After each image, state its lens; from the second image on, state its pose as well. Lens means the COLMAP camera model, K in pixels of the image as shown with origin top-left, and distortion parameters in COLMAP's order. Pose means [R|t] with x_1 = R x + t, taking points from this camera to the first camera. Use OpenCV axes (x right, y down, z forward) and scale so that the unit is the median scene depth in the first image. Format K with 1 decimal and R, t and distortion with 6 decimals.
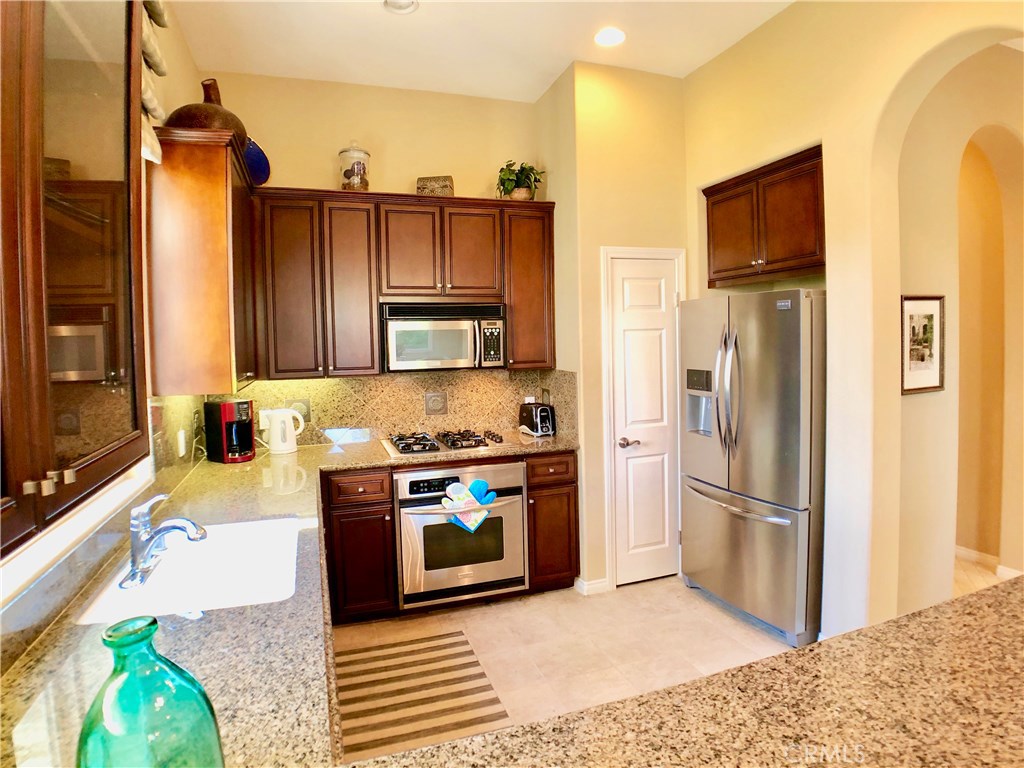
lens RADIAL K [[581.4, 0, 516.4], [0, 581.4, 370.4], [0, 0, 1]] dist [-0.094850, 0.019191]
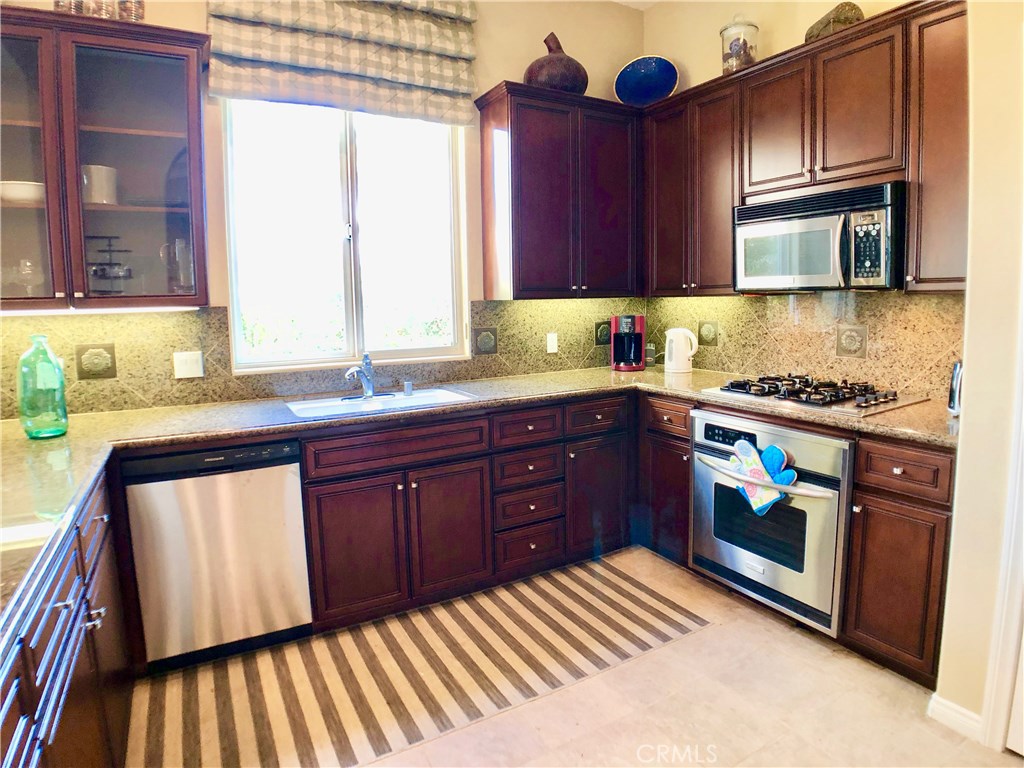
lens RADIAL K [[581.4, 0, 516.4], [0, 581.4, 370.4], [0, 0, 1]] dist [-0.094850, 0.019191]
pose [[0.180831, 0.137799, -0.973813, 0.515678], [-0.028844, 0.990453, 0.134798, 0.013484], [0.983091, 0.003713, 0.183079, 0.539495]]
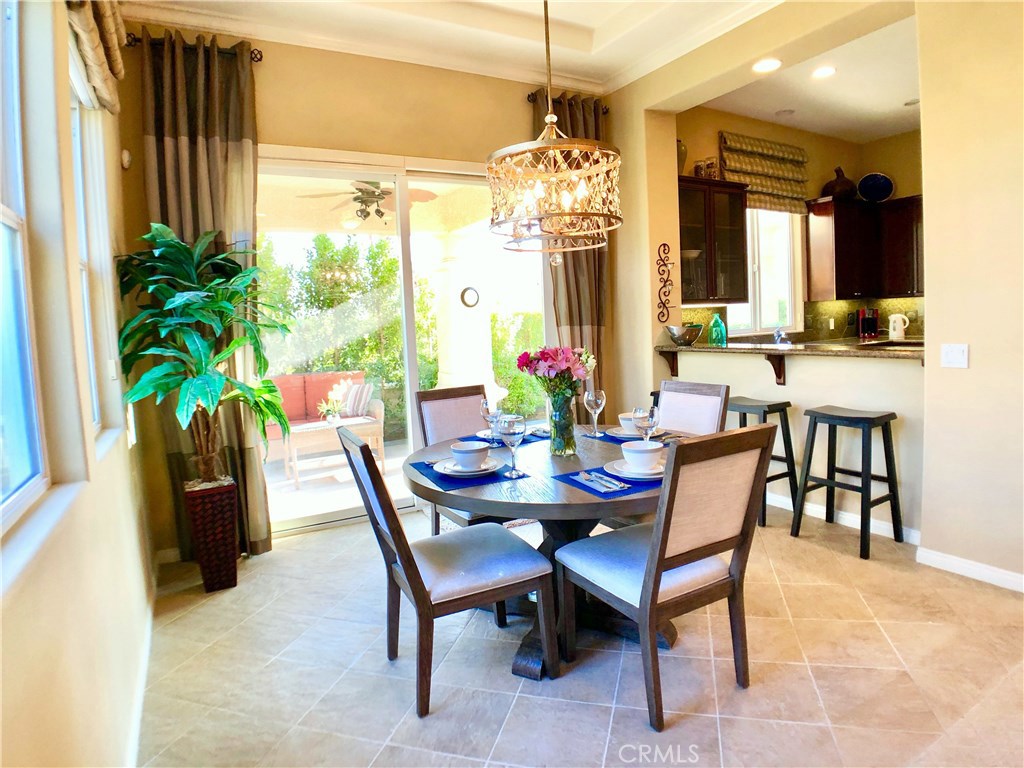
lens RADIAL K [[581.4, 0, 516.4], [0, 581.4, 370.4], [0, 0, 1]] dist [-0.094850, 0.019191]
pose [[0.176296, 0.078243, -0.981223, 1.199860], [-0.002228, 0.996865, 0.079090, 0.108038], [0.984335, -0.011757, 0.175918, -0.574020]]
